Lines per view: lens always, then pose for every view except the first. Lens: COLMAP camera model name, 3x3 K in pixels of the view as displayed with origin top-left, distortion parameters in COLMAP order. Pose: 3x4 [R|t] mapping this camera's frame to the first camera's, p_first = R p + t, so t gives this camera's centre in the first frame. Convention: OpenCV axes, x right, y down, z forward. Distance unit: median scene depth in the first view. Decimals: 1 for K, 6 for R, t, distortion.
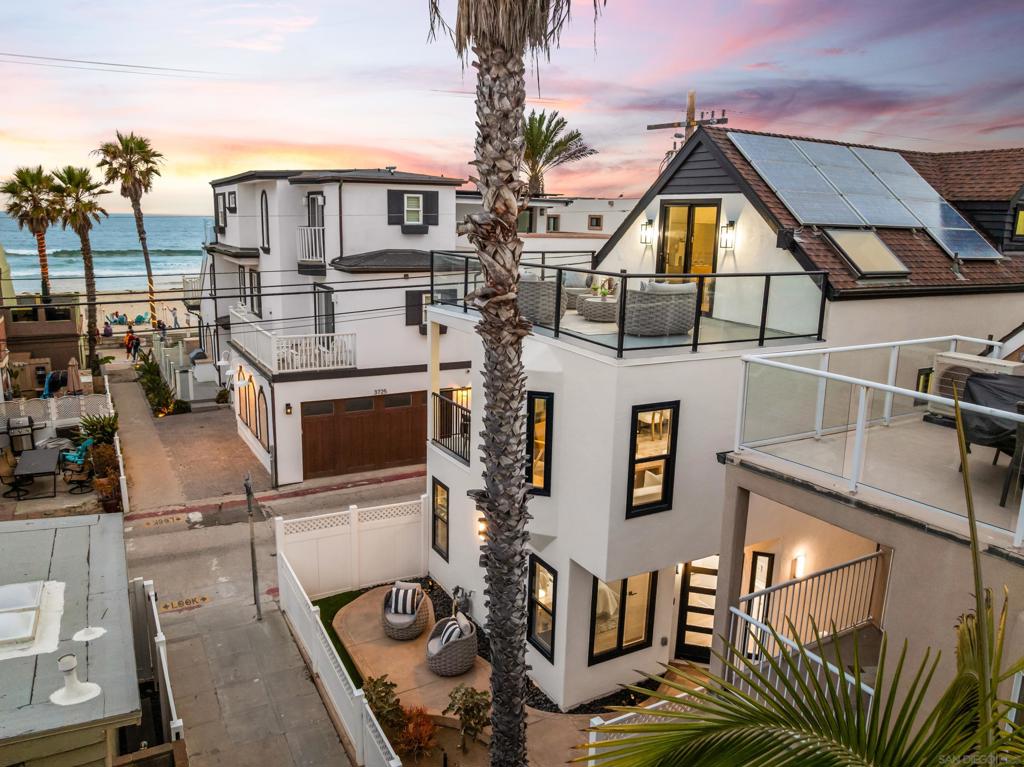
lens RADIAL K [[737.6, 0, 516.4], [0, 737.6, 384.0], [0, 0, 1]] dist [-0.035202, 0.000601]
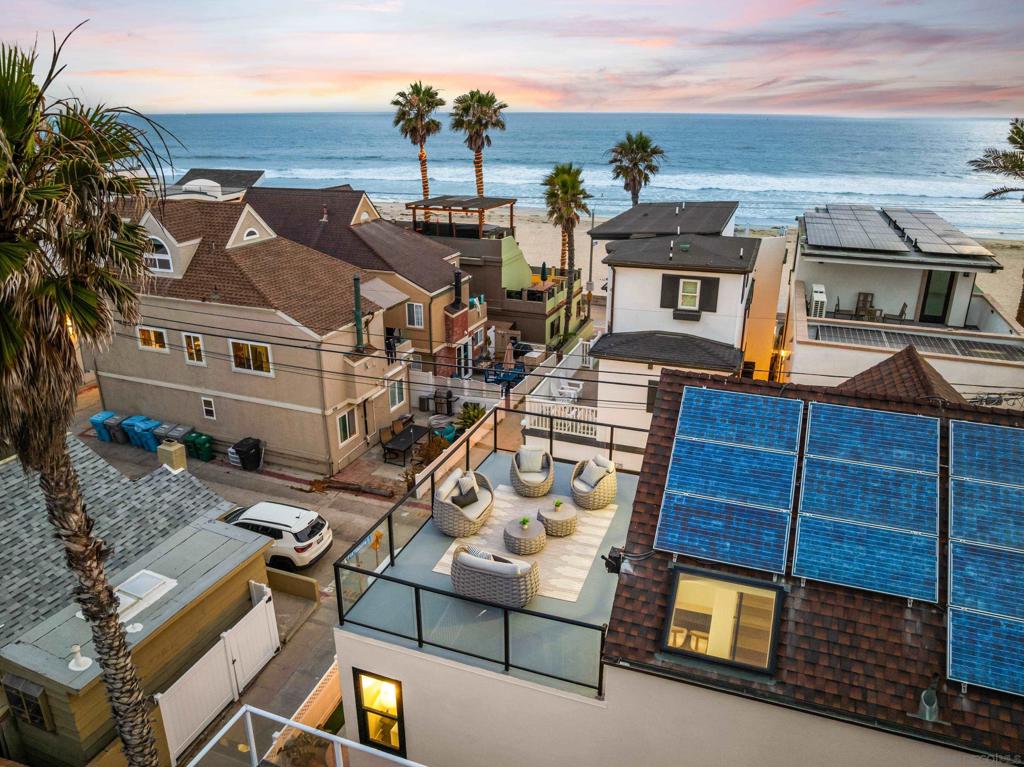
lens RADIAL K [[721.9, 0, 510.6], [0, 721.9, 383.2], [0, 0, 1]] dist [-0.037481, 0.001831]
pose [[0.641607, 0.247011, -0.726172, 0.466086], [-0.152652, 0.968910, 0.194704, -0.297571], [0.751690, -0.014072, 0.659366, 0.212257]]
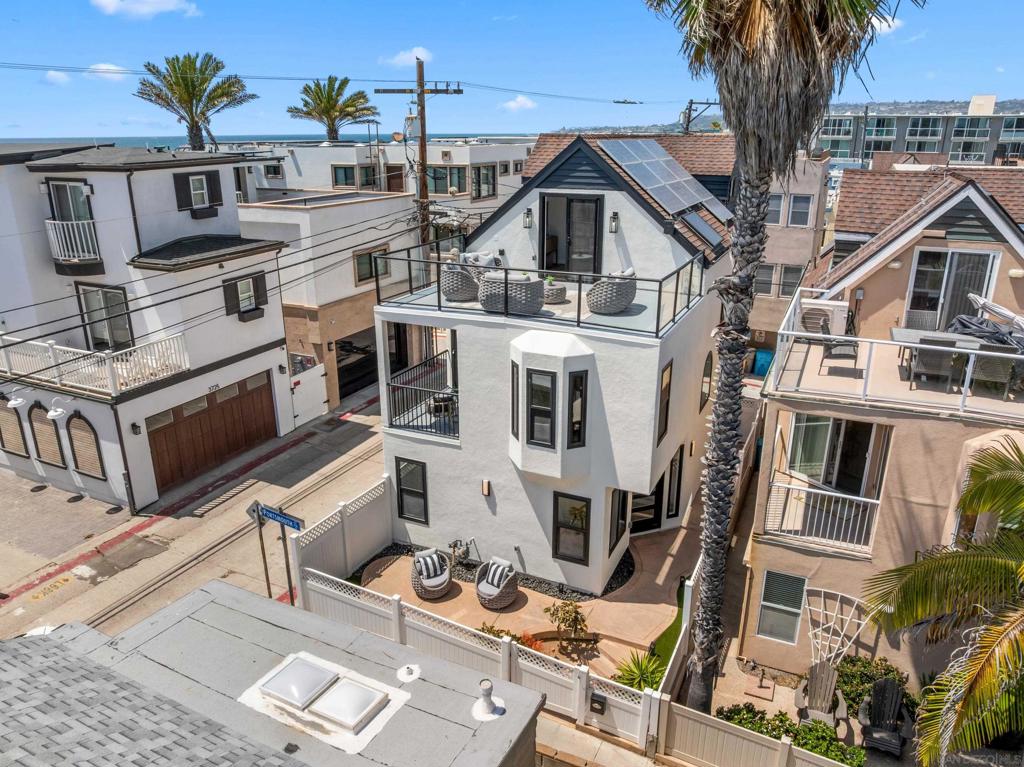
lens RADIAL K [[708.5, 0, 512.0], [0, 708.5, 383.5], [0, 0, 1]] dist [-0.037829, -0.002651]
pose [[0.818790, -0.214035, 0.532702, -0.374421], [0.144378, 0.974850, 0.169770, -0.100561], [-0.555642, -0.062096, 0.829100, 0.015433]]
